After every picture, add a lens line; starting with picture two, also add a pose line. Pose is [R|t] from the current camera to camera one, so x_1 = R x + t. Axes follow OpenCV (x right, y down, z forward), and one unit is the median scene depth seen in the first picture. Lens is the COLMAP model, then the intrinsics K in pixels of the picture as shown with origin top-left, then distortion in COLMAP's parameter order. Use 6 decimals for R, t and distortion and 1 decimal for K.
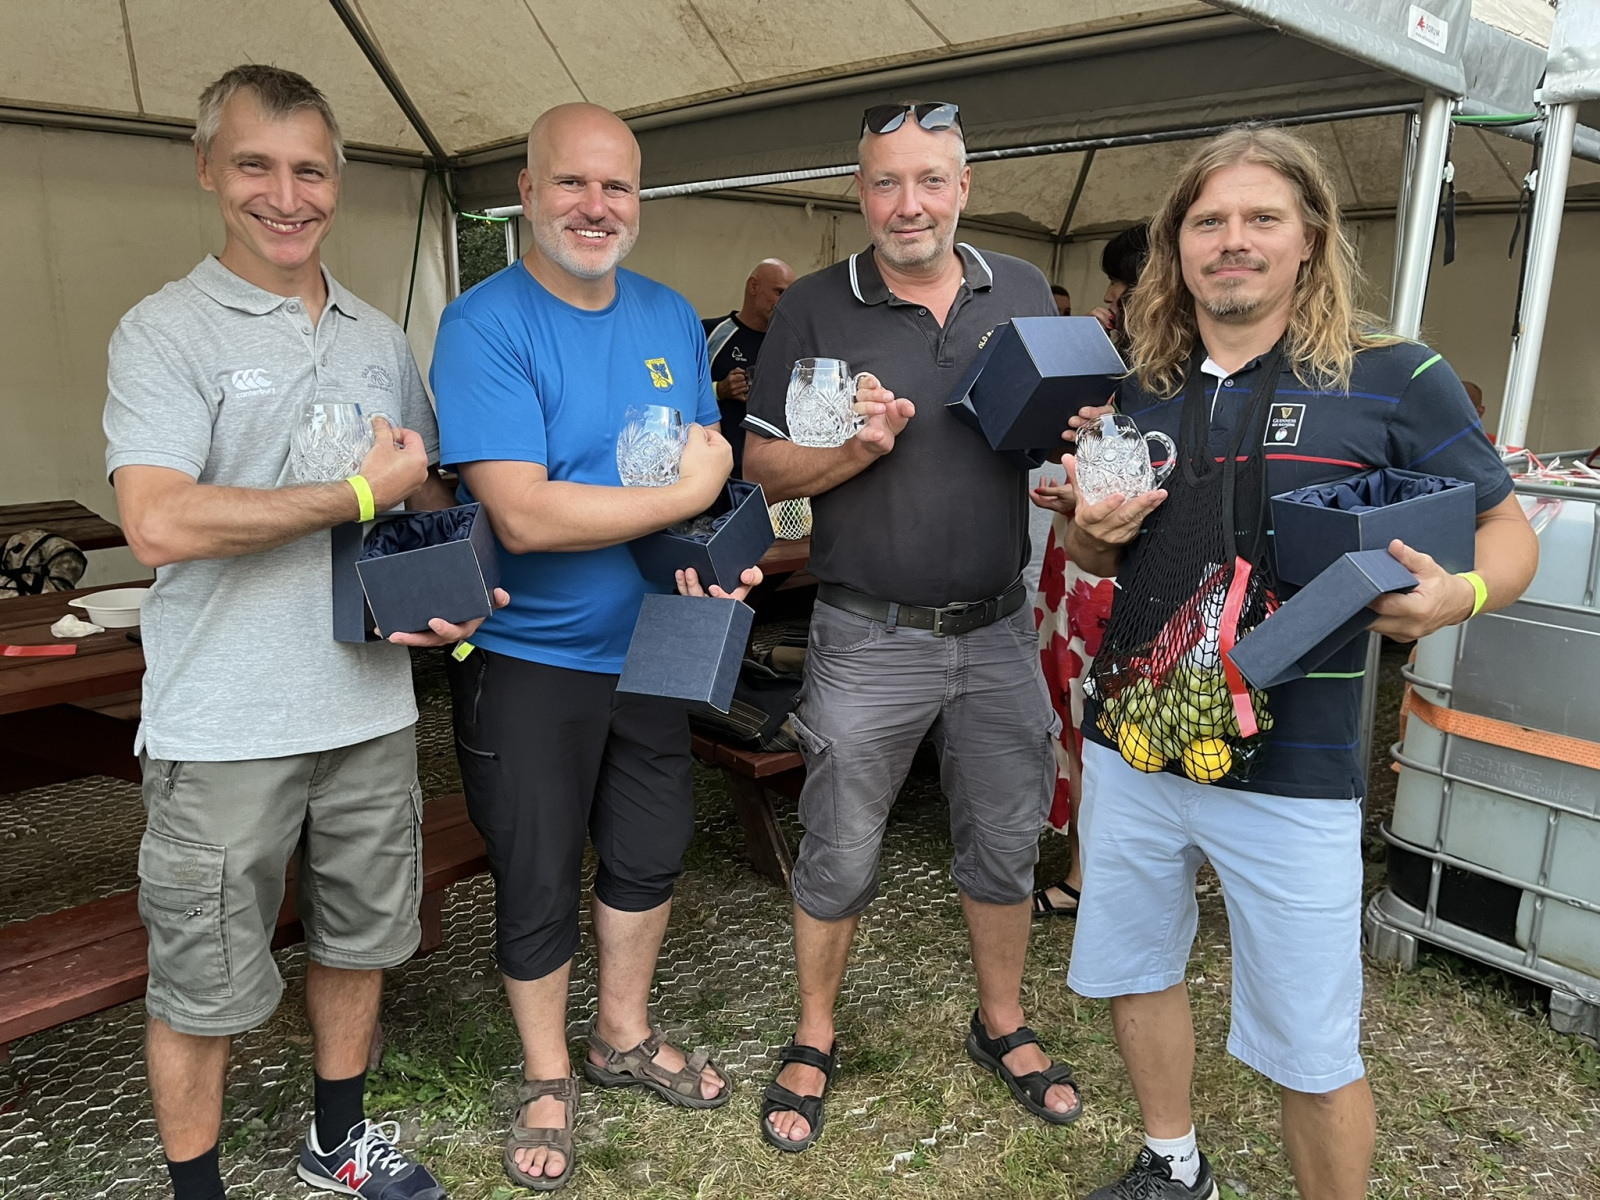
lens RADIAL K [[1195.7, 0, 806.2], [0, 1195.7, 607.3], [0, 0, 1]] dist [0.085712, -0.111193]
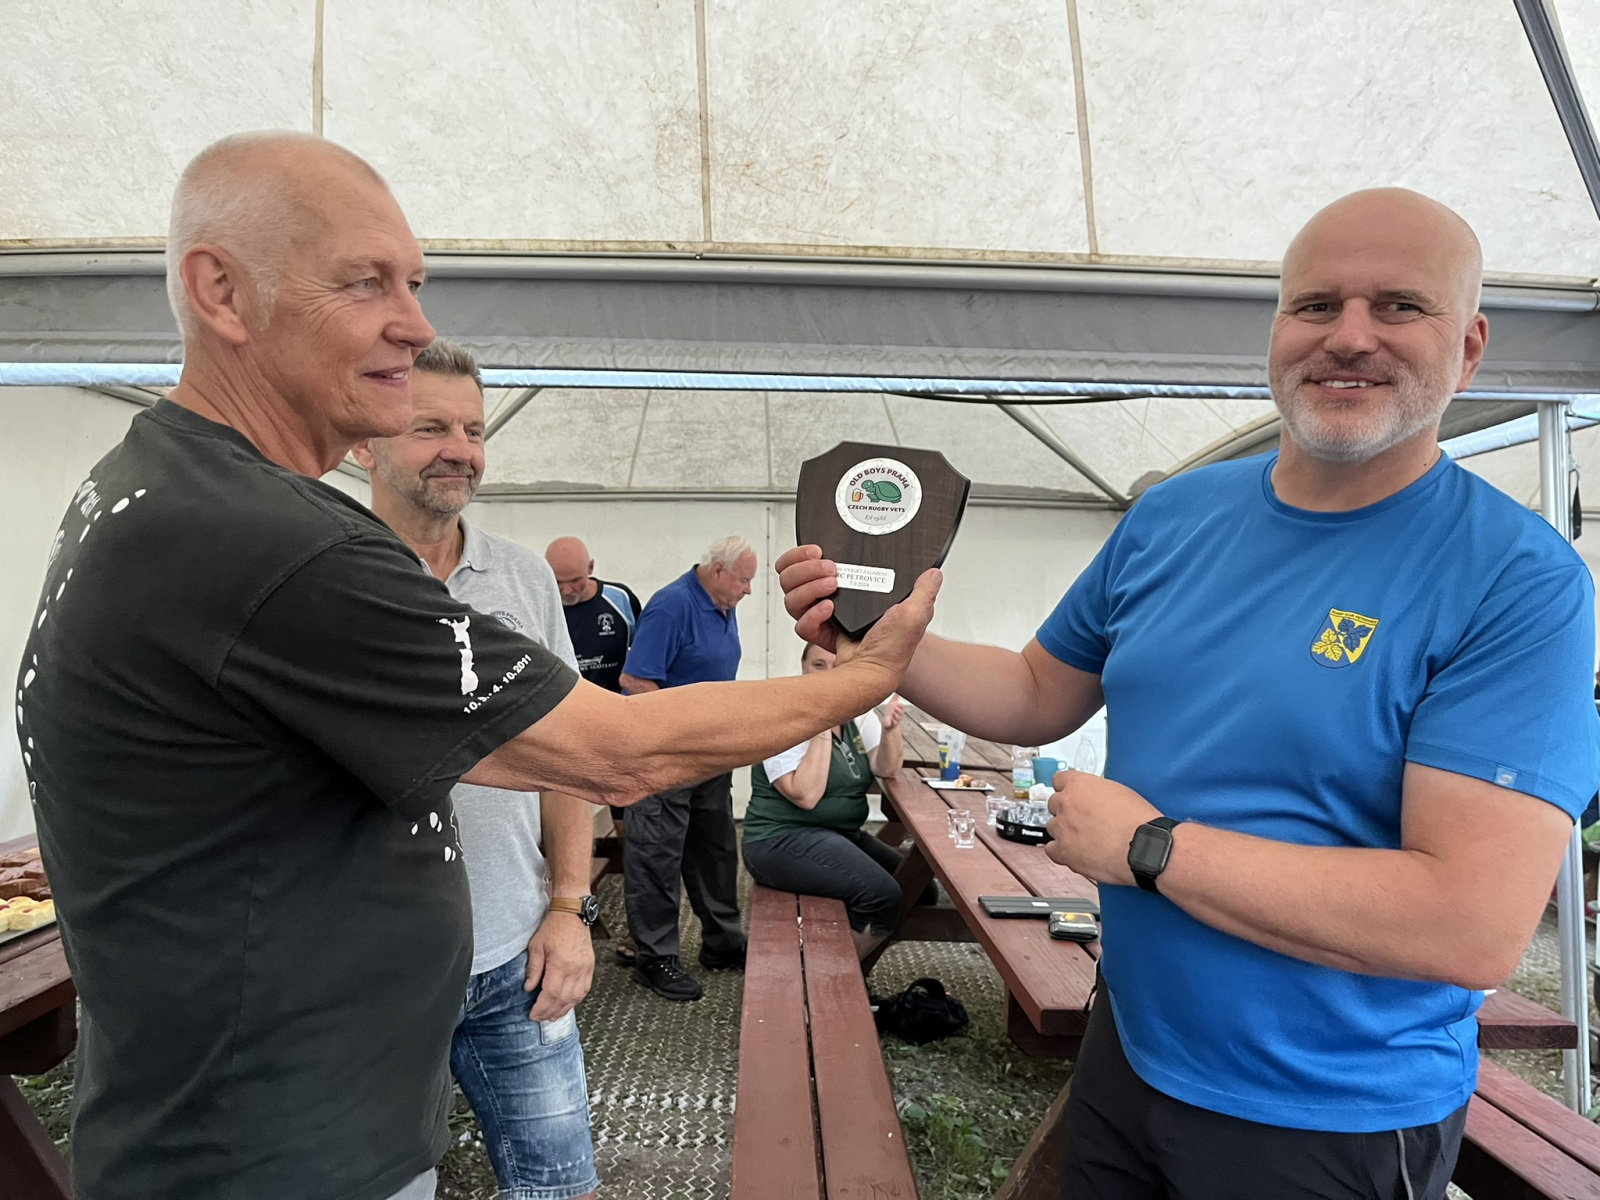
lens RADIAL K [[1207.1, 0, 813.5], [0, 1207.1, 598.9], [0, 0, 1]] dist [0.075754, -0.125216]
pose [[0.684263, 0.008251, 0.729189, -0.285863], [0.156624, 0.974937, -0.158007, -0.074152], [-0.712217, 0.222327, 0.665821, 0.324600]]
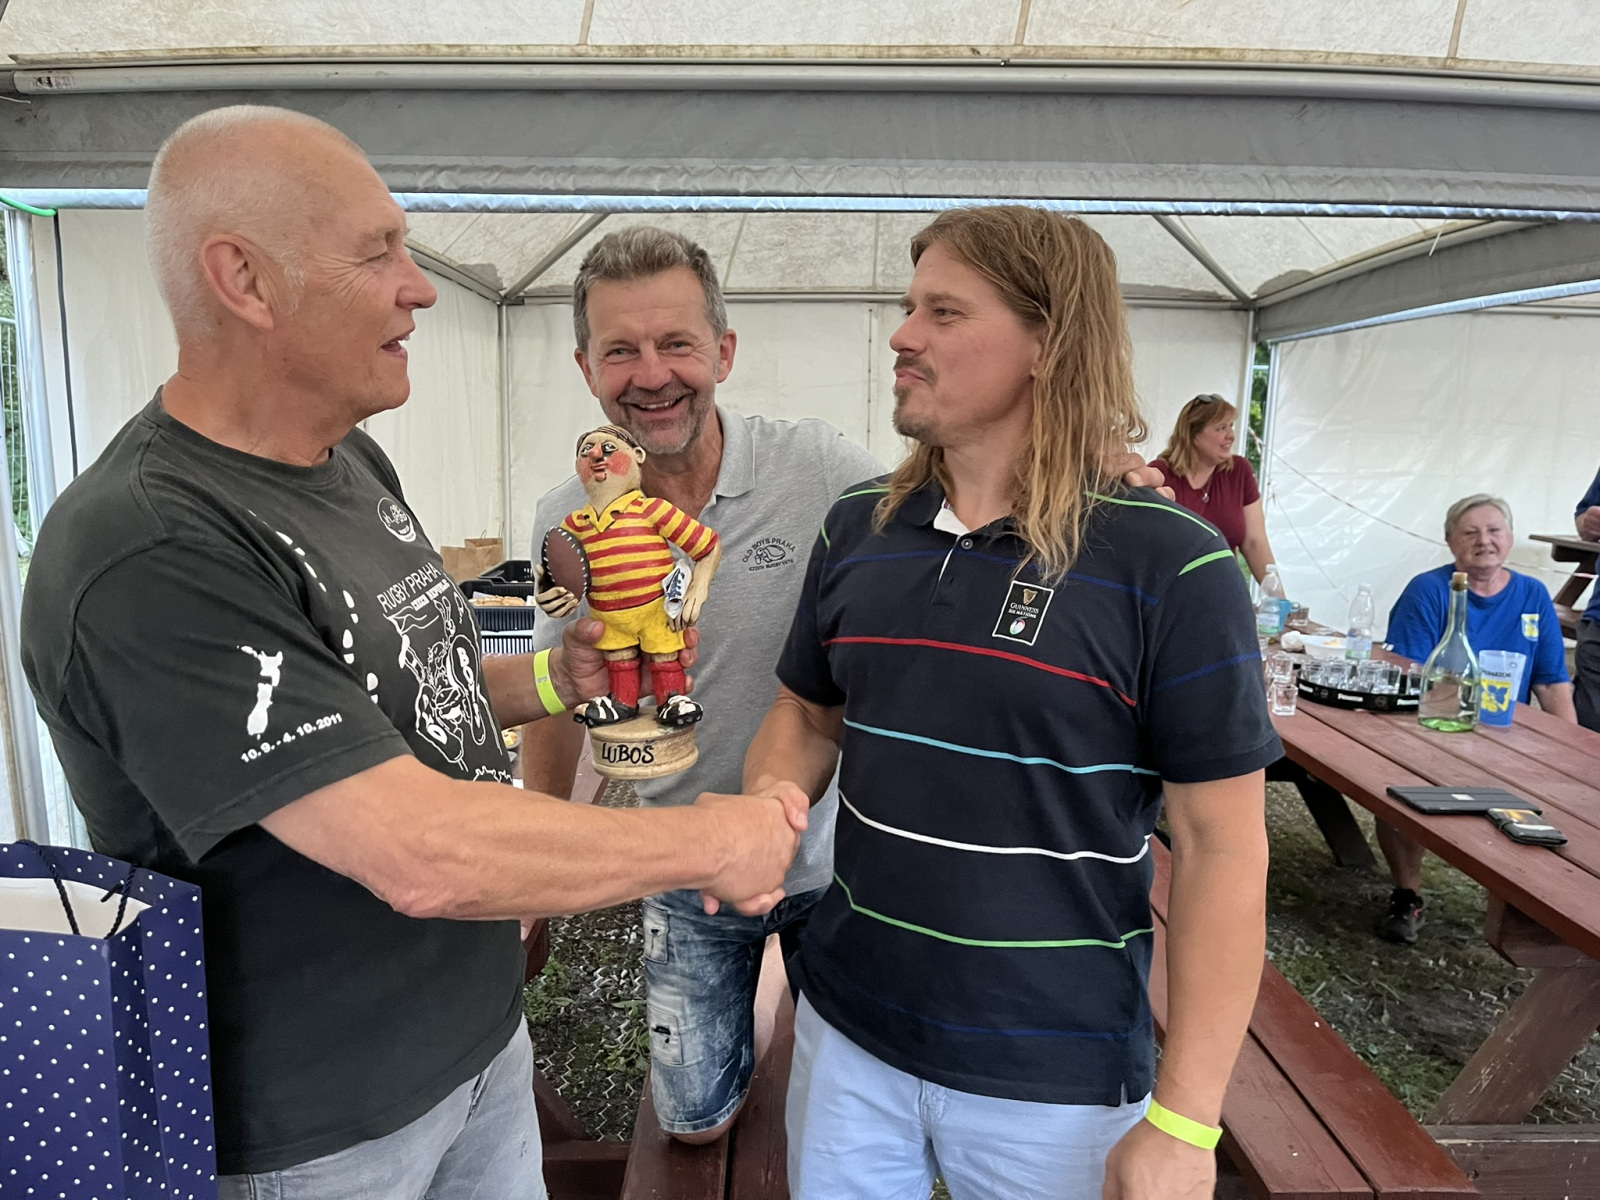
lens RADIAL K [[1204.6, 0, 789.7], [0, 1204.6, 598.0], [0, 0, 1]] dist [0.075587, -0.114354]
pose [[0.697308, -0.119021, 0.706821, -0.334262], [0.155449, 0.987759, 0.012971, -0.111901], [-0.699712, 0.100830, 0.707274, 0.398707]]
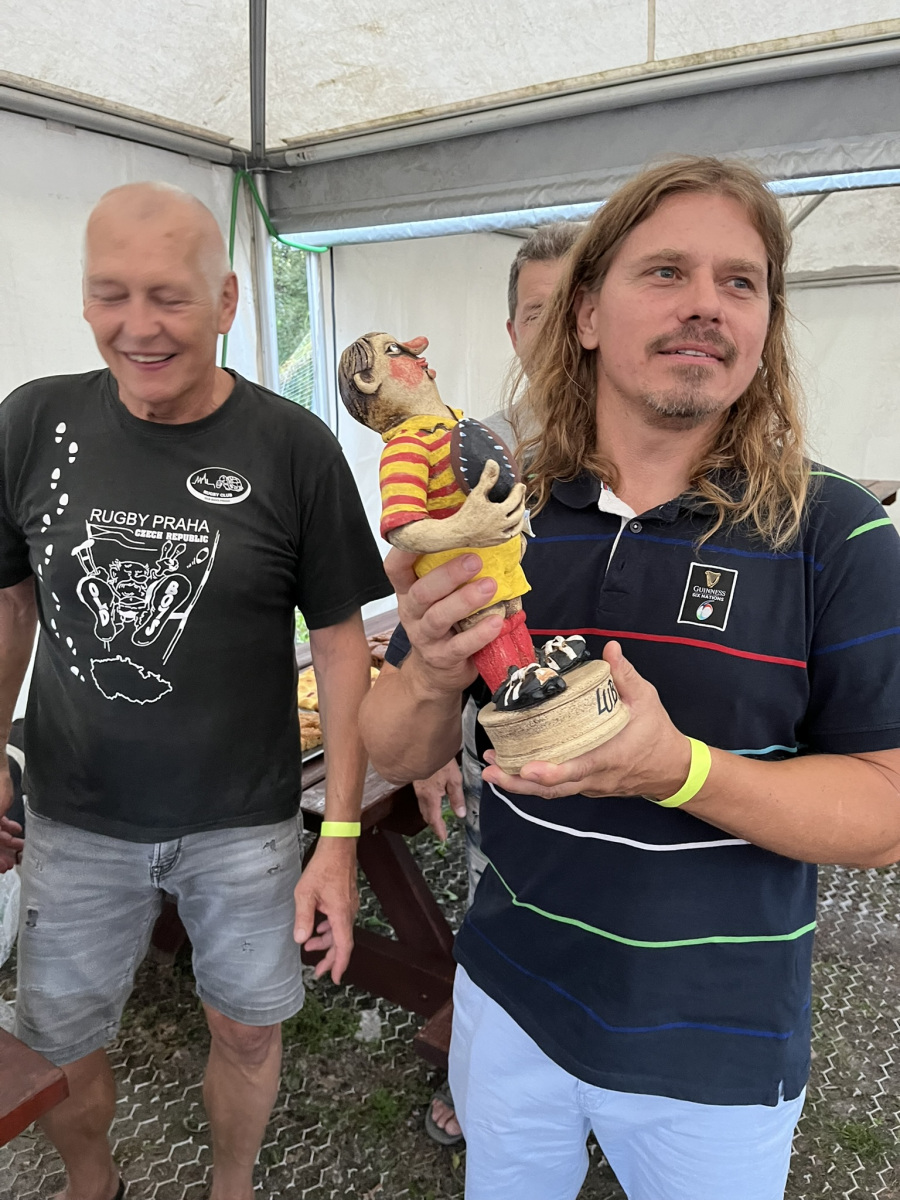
lens RADIAL K [[893.8, 0, 450.0], [0, 893.8, 600.0], [0, 0, 1]] dist [0.118278, -0.176369]
pose [[0.975190, -0.065762, 0.211378, -0.251899], [0.059856, 0.997620, 0.034228, -0.109275], [-0.213126, -0.020727, 0.976805, 0.386216]]
